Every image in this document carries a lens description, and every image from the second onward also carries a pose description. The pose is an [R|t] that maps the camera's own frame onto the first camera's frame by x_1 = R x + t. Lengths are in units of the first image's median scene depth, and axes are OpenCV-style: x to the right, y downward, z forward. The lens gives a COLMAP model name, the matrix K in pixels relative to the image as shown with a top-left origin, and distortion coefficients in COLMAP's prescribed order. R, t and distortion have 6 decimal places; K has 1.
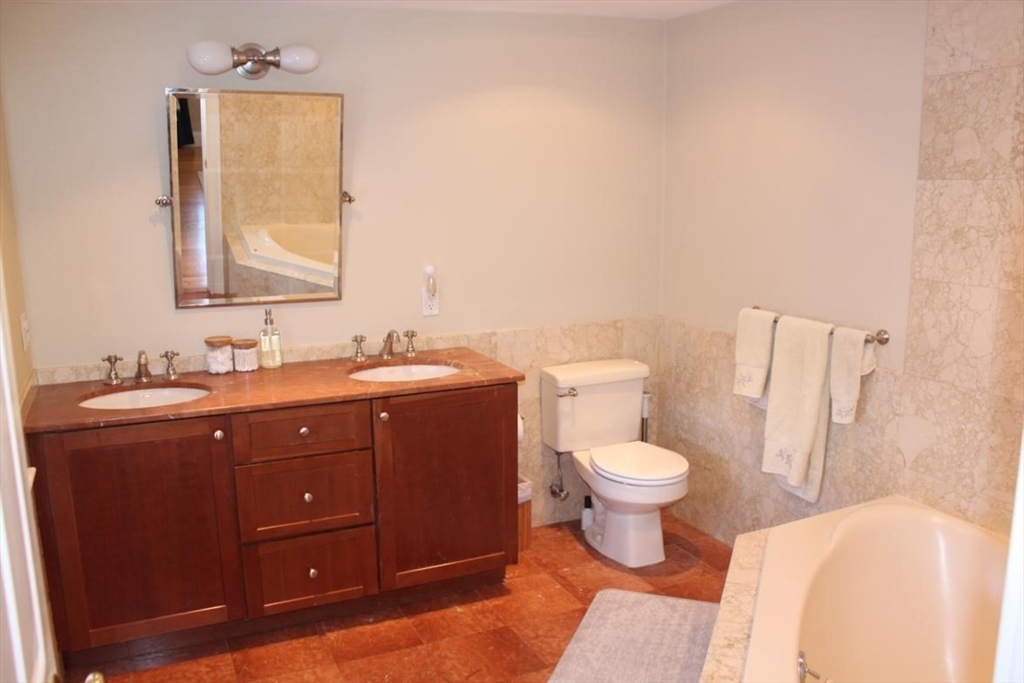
lens RADIAL K [[859.2, 0, 512.0], [0, 859.2, 341.5], [0, 0, 1]] dist [-0.173805, 0.139381]
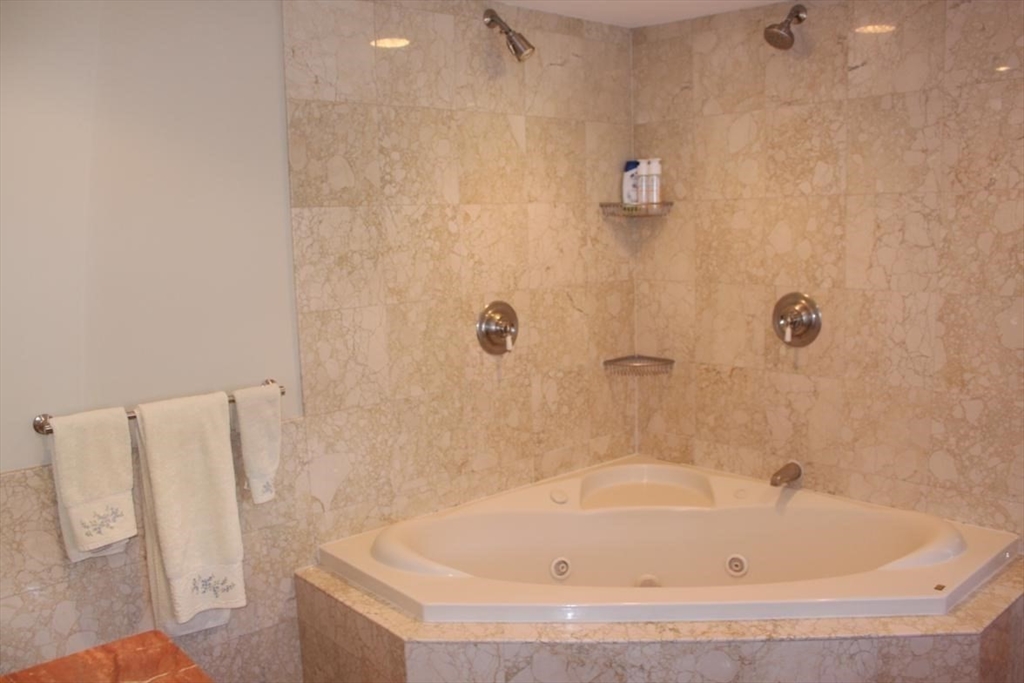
lens RADIAL K [[859.2, 0, 512.0], [0, 859.2, 341.5], [0, 0, 1]] dist [-0.173805, 0.139381]
pose [[-0.286234, -0.114766, 0.951262, -0.519327], [0.203793, 0.962793, 0.177479, -0.175543], [-0.936236, 0.244660, -0.252195, 1.083404]]
